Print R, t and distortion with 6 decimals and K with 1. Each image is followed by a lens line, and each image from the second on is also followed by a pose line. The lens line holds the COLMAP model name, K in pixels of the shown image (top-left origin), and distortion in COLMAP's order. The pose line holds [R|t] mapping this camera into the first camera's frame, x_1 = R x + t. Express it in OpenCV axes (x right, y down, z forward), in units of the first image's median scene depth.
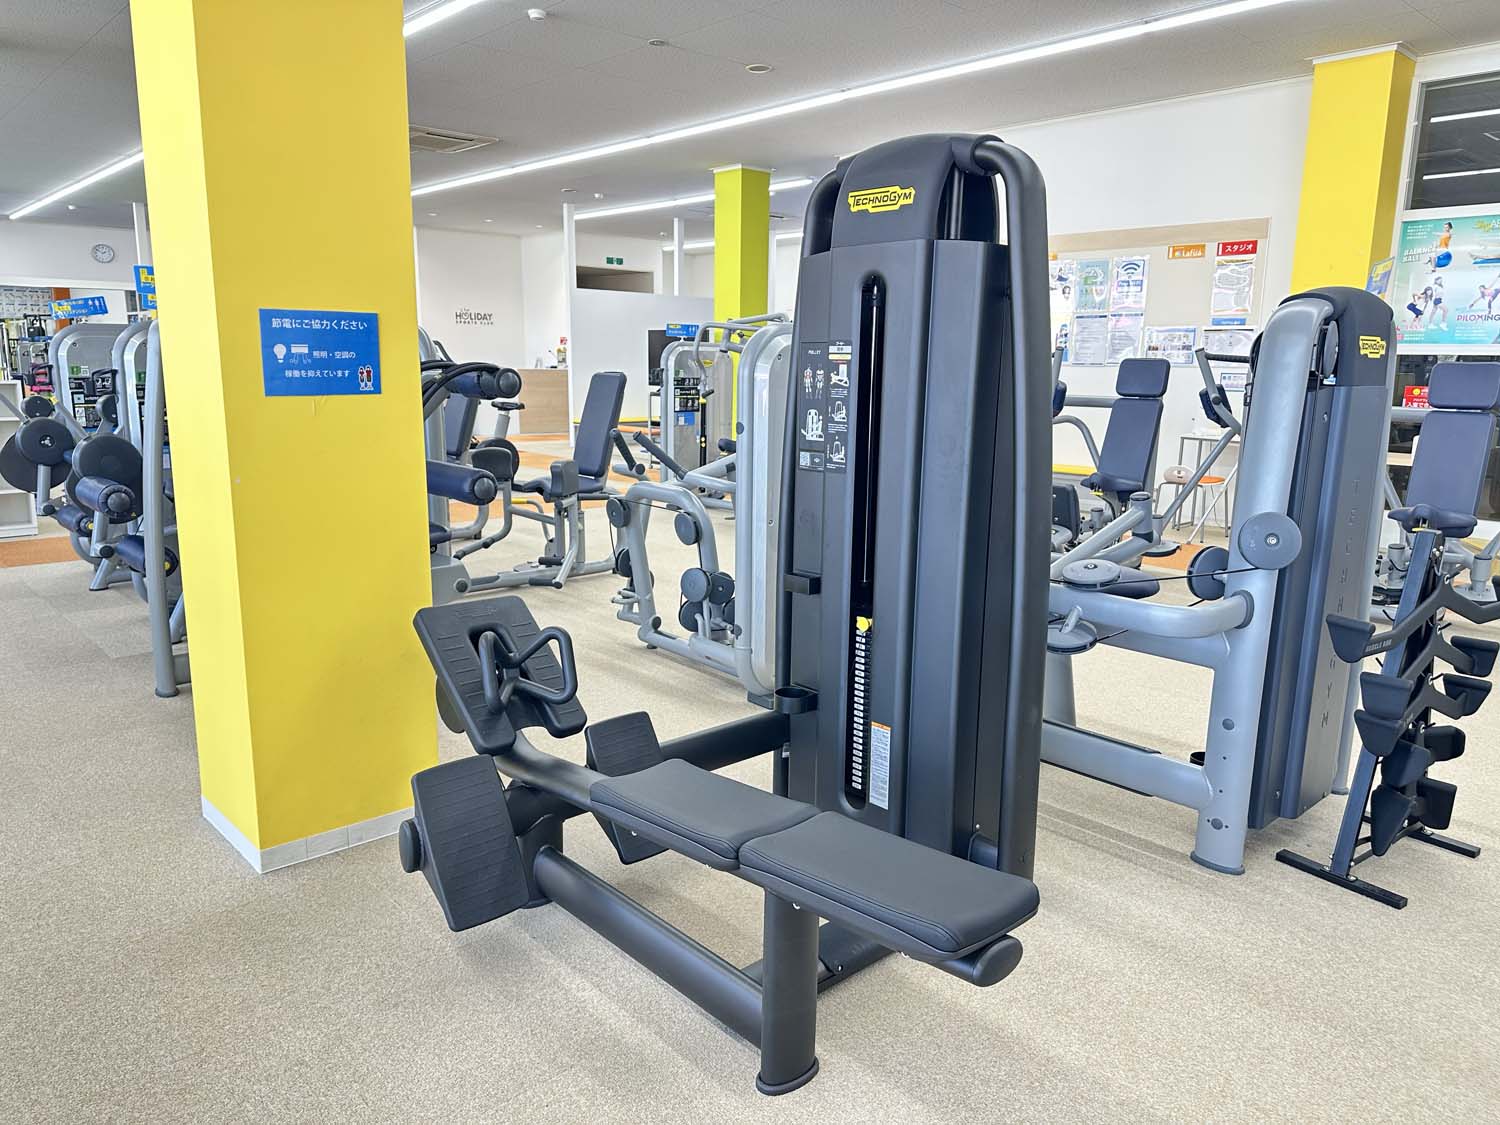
lens RADIAL K [[1055.9, 0, 761.7], [0, 1055.9, 568.8], [0, 0, 1]] dist [0.052267, -0.076604]
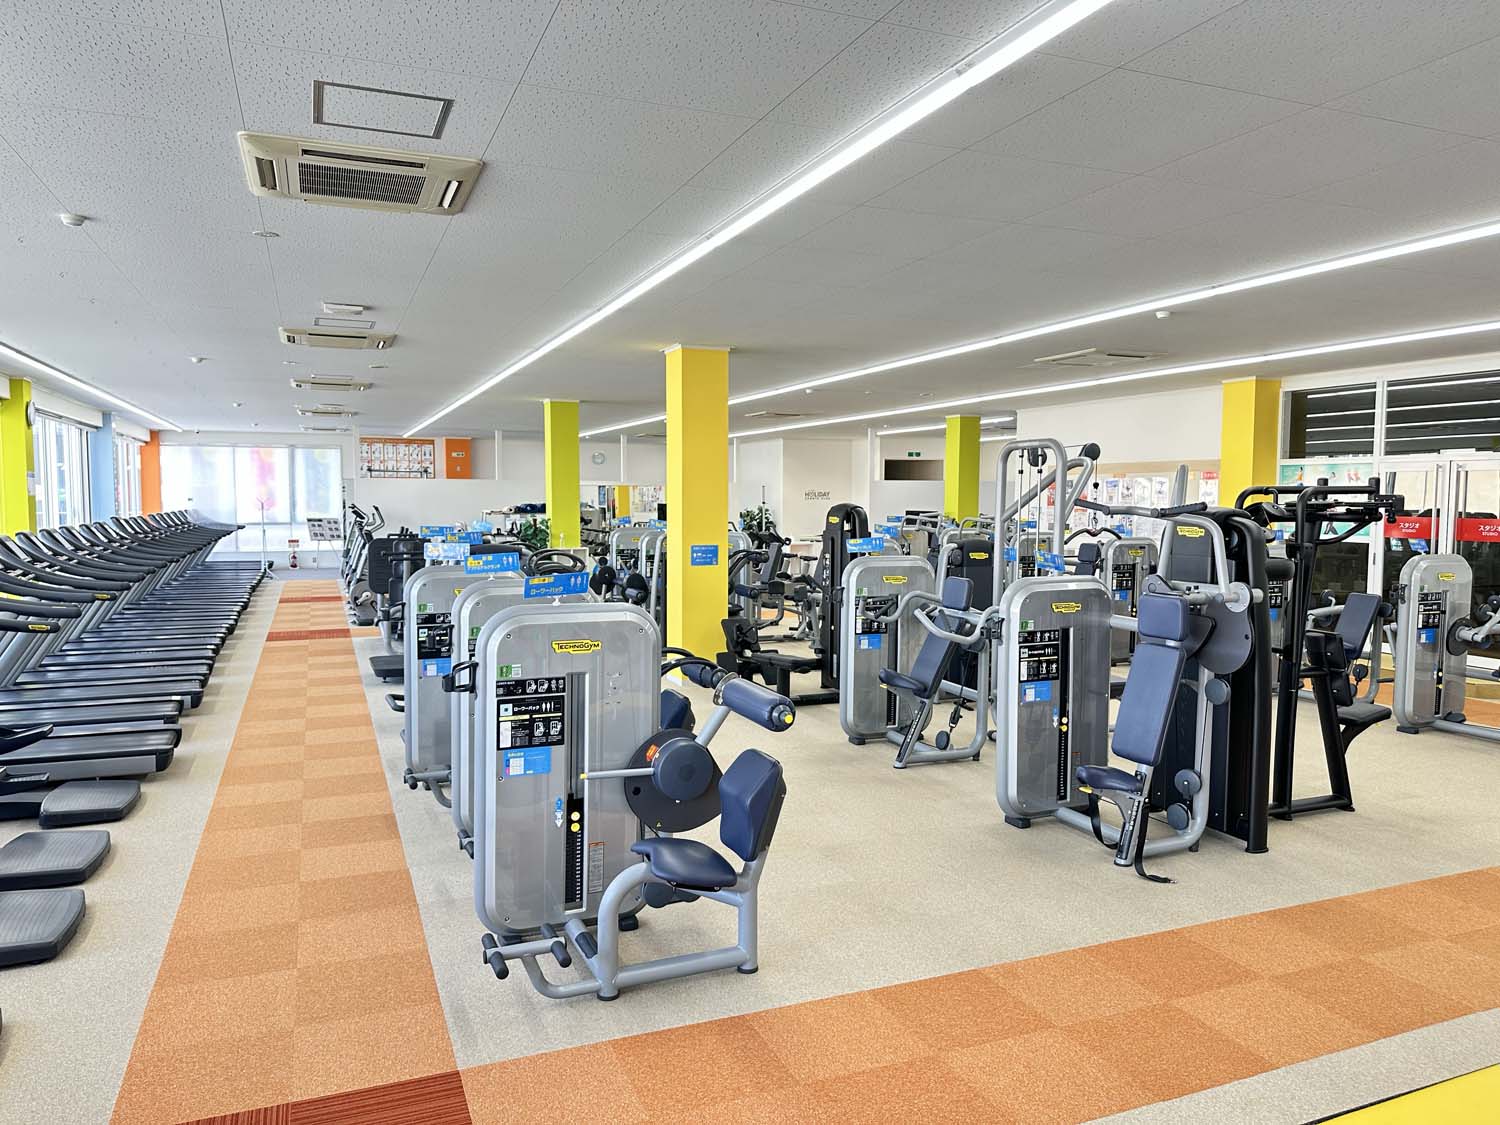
lens RADIAL K [[1055.9, 0, 761.7], [0, 1055.9, 568.8], [0, 0, 1]] dist [0.052267, -0.076604]
pose [[0.936576, 0.010827, -0.350297, 0.348894], [-0.056220, 0.991220, -0.119675, 0.092552], [0.345926, 0.131778, 0.928962, -0.771391]]
